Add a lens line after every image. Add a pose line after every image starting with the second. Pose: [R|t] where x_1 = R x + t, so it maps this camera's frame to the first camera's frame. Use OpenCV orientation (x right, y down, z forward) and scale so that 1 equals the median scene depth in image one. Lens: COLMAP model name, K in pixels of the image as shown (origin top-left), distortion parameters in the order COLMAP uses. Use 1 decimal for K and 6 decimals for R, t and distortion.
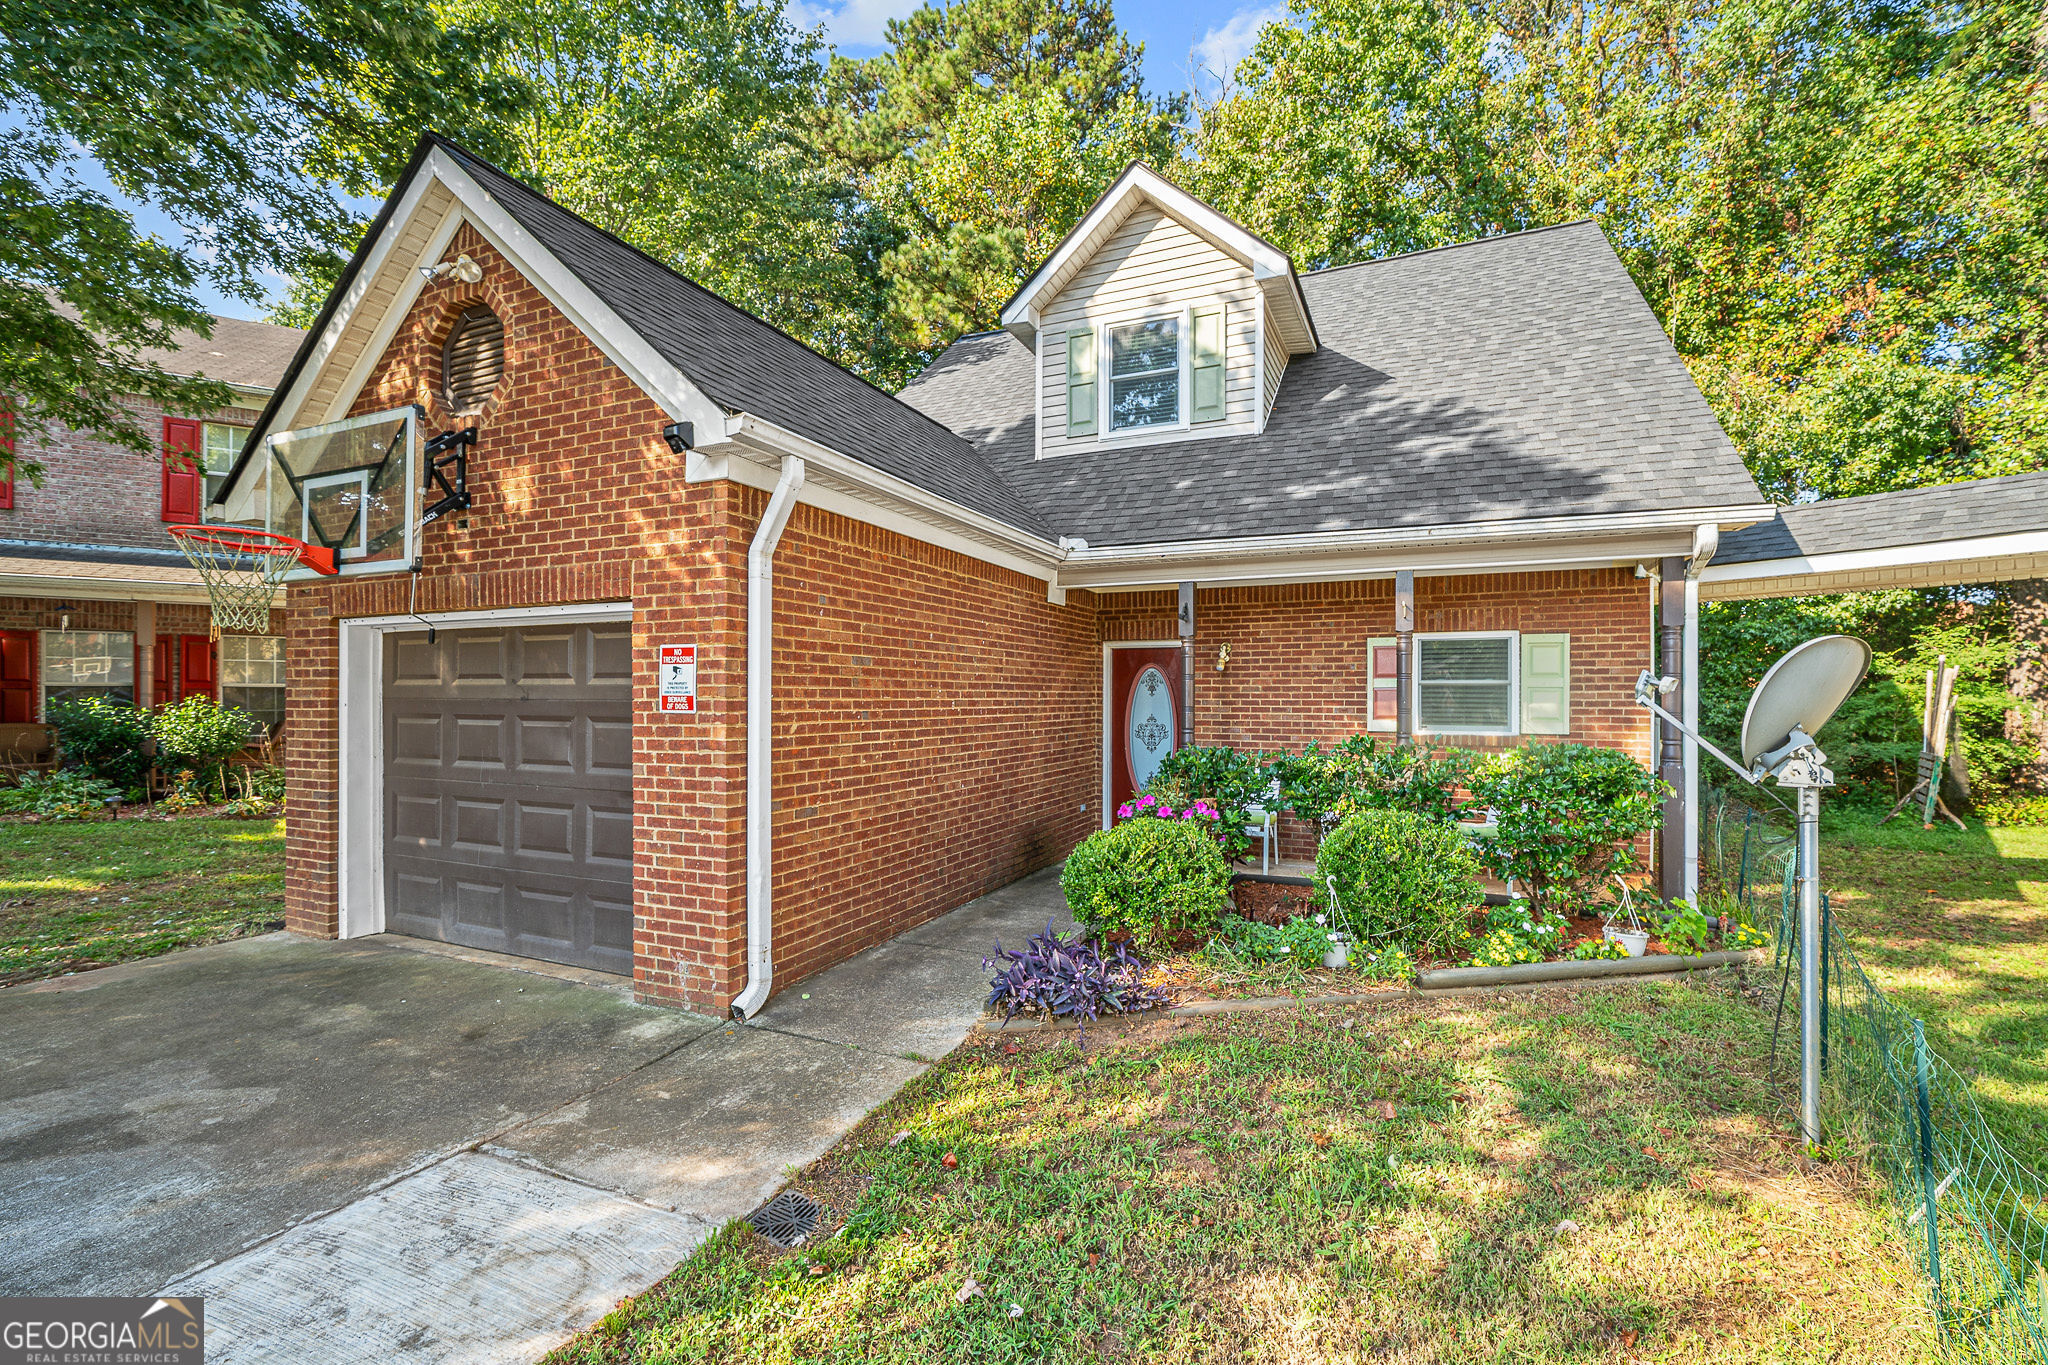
lens RADIAL K [[786.8, 0, 1024.0], [0, 786.8, 682.5], [0, 0, 1]] dist [-0.000369, -0.000070]
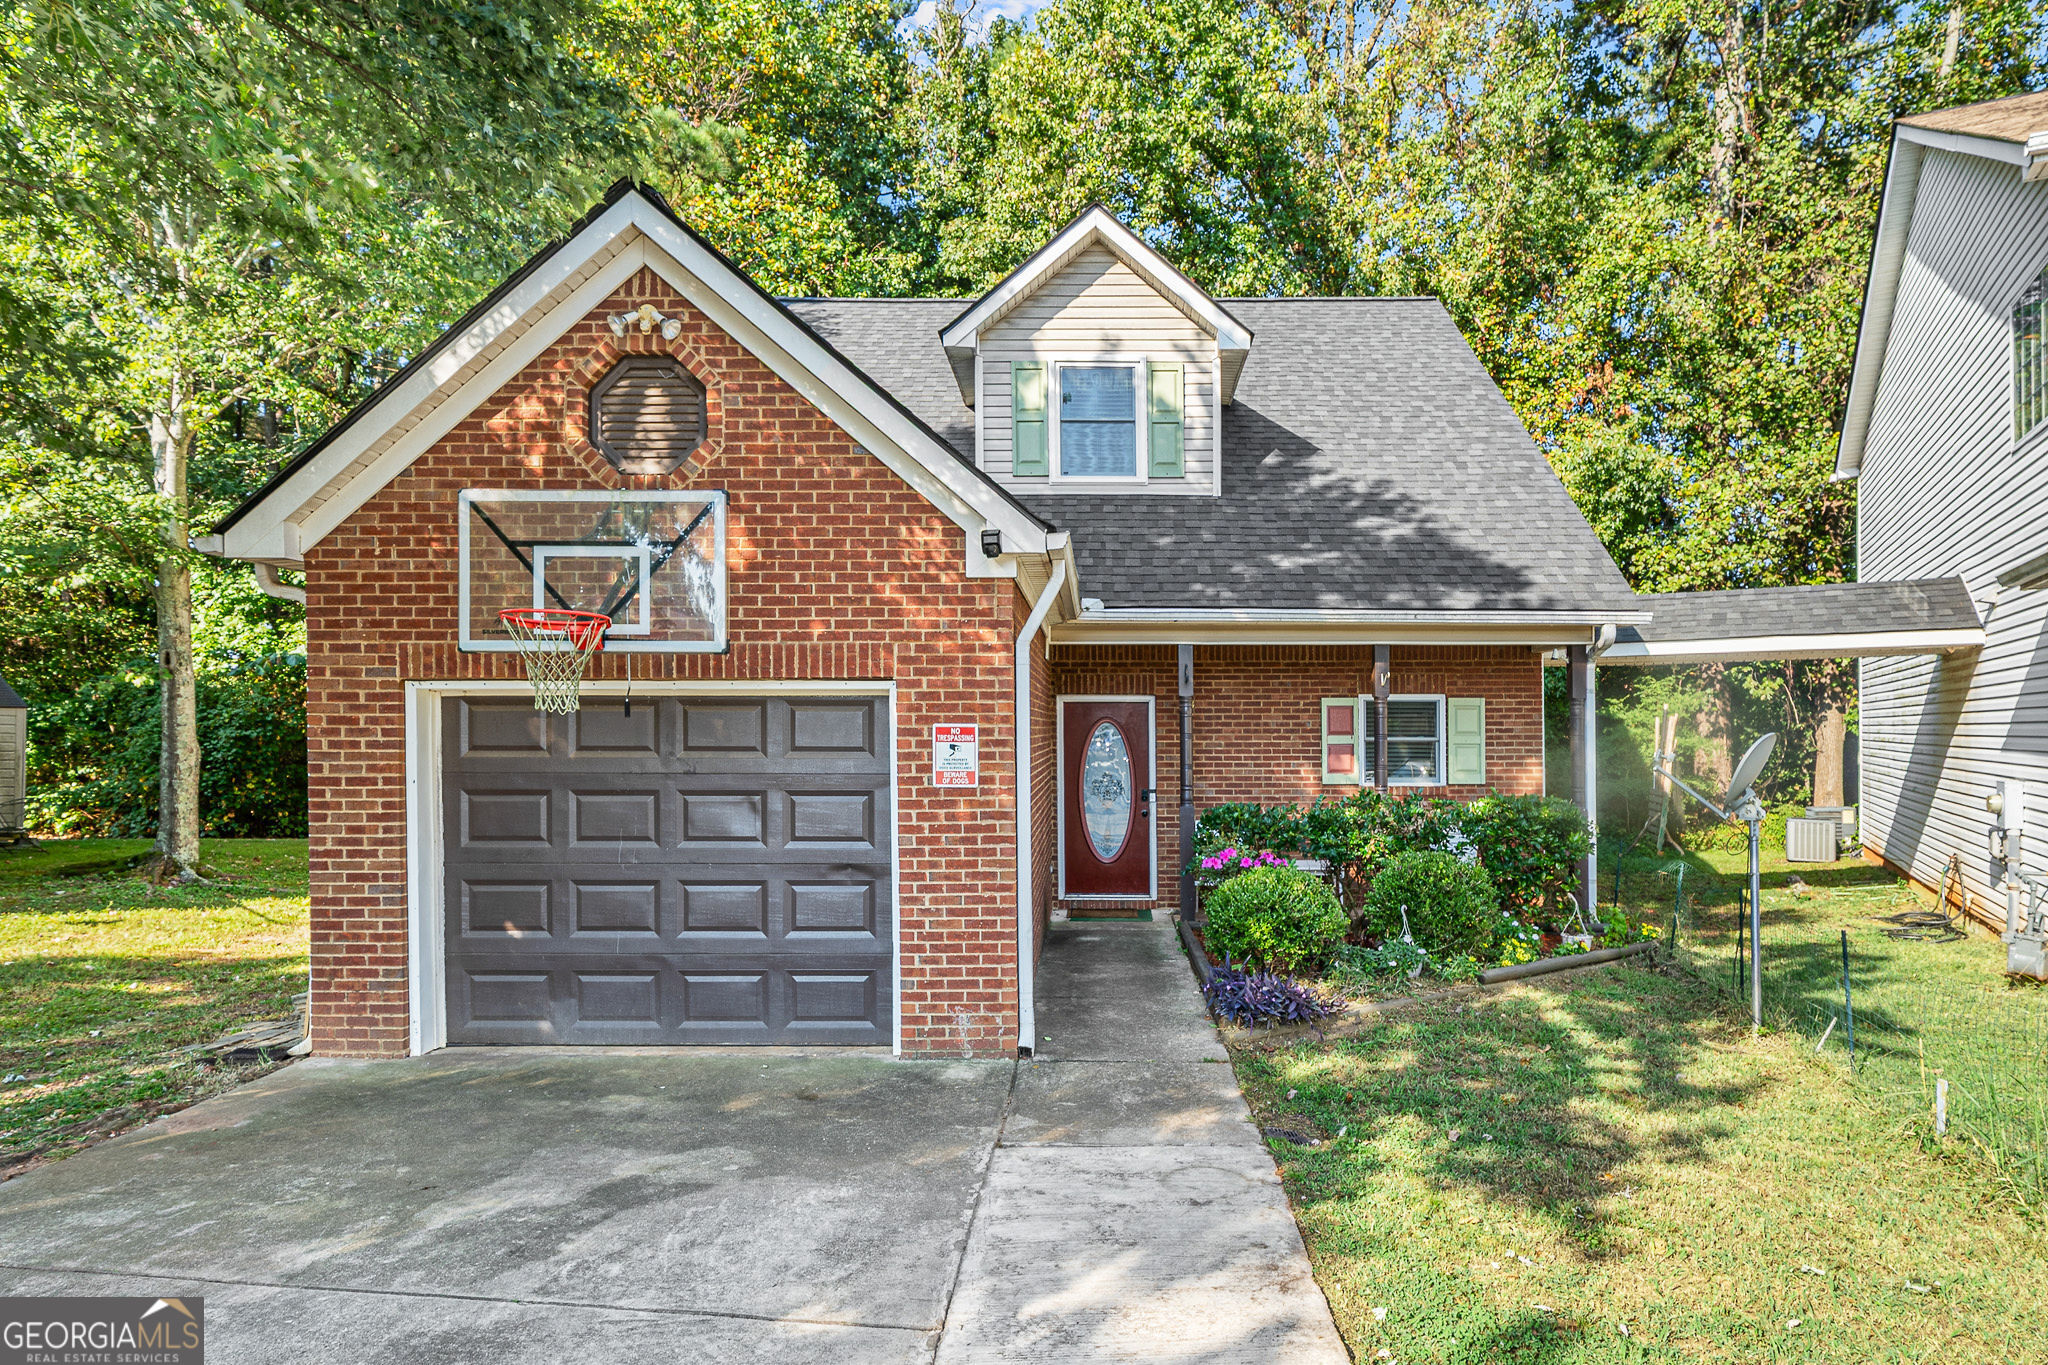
lens RADIAL K [[1026.6, 0, 1024.1], [0, 1026.6, 715.5], [0, 0, 1]] dist [-0.002389, 0.000400]
pose [[0.941877, 0.000963, 0.335957, -0.396918], [-0.000349, 0.999998, -0.001887, -0.027545], [-0.335959, 0.001660, 0.941875, -0.177782]]
